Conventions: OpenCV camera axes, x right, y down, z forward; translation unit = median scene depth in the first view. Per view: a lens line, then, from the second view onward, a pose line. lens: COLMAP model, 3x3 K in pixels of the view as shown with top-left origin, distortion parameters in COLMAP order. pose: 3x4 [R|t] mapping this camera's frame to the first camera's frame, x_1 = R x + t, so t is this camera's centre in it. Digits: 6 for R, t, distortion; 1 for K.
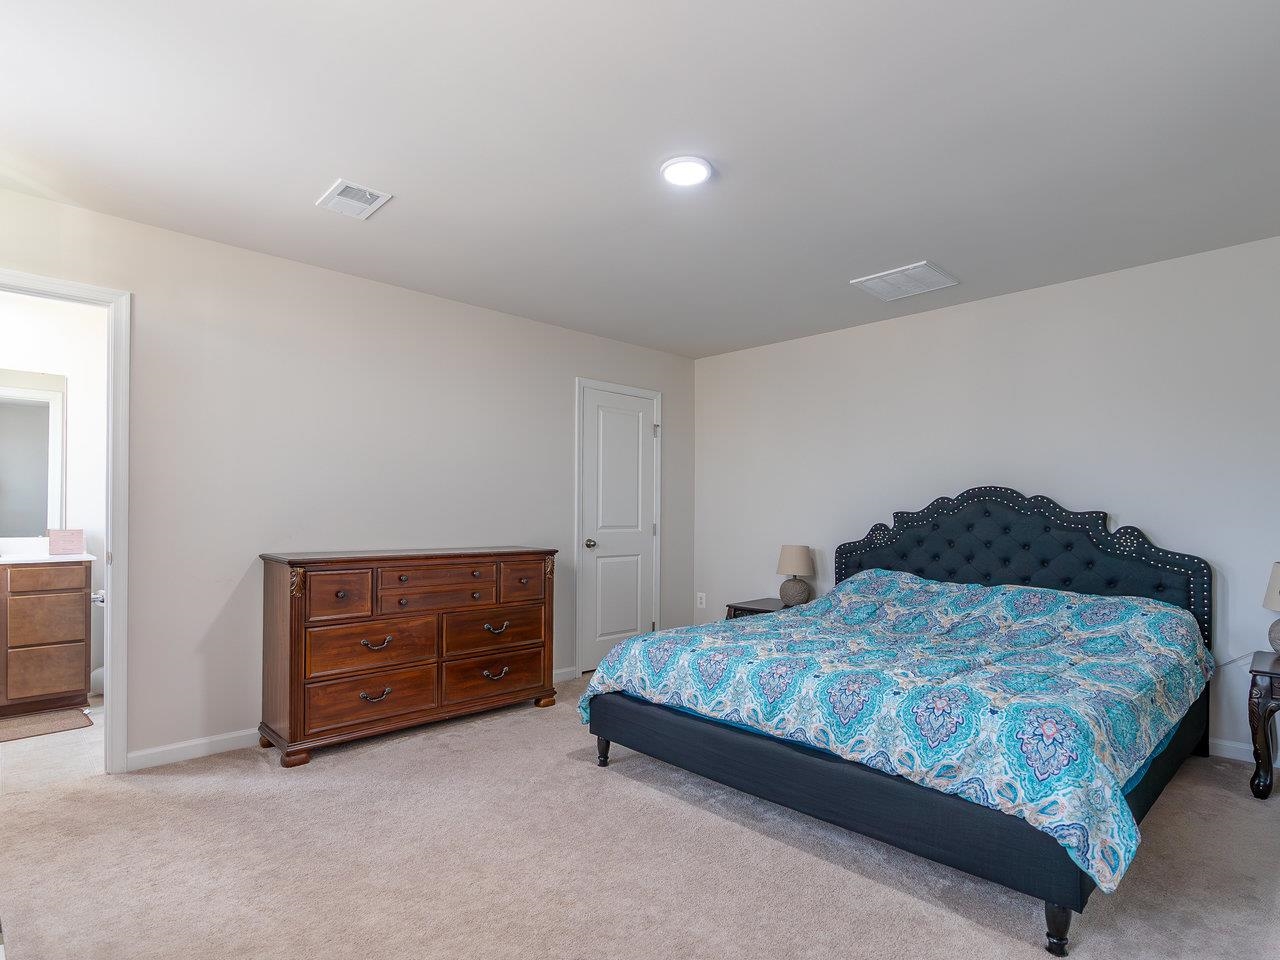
lens RADIAL K [[664.6, 0, 638.6], [0, 664.6, 506.6], [0, 0, 1]] dist [-0.006888, 0.006912]
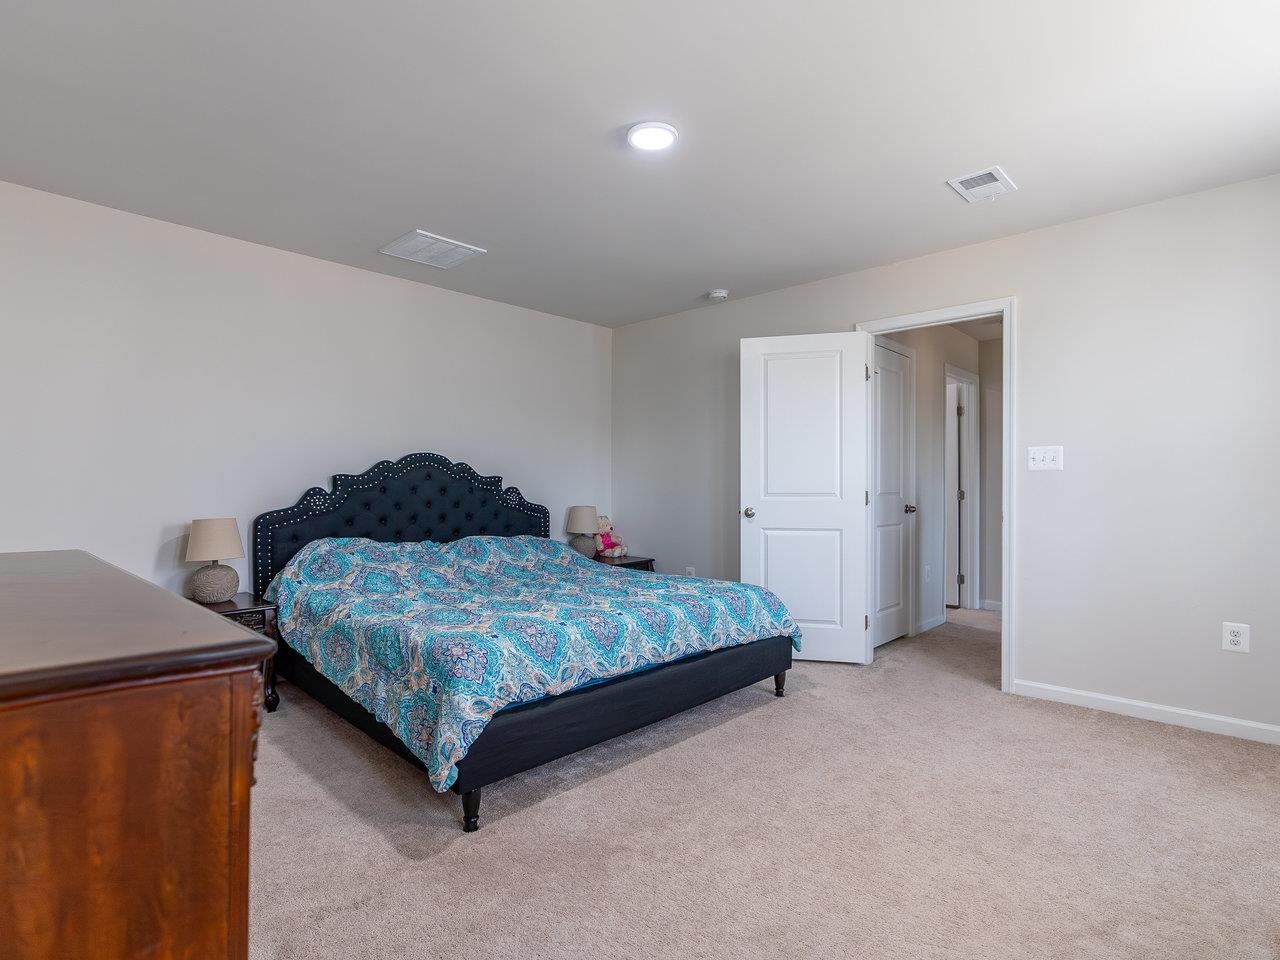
lens RADIAL K [[664.6, 0, 640.7], [0, 664.6, 485.6], [0, 0, 1]] dist [-0.006888, 0.006912]
pose [[-0.040894, -0.004228, 0.999155, -0.647504], [-0.014190, 0.999893, 0.003651, 0.016539], [-0.999063, -0.014028, -0.040949, 0.723727]]
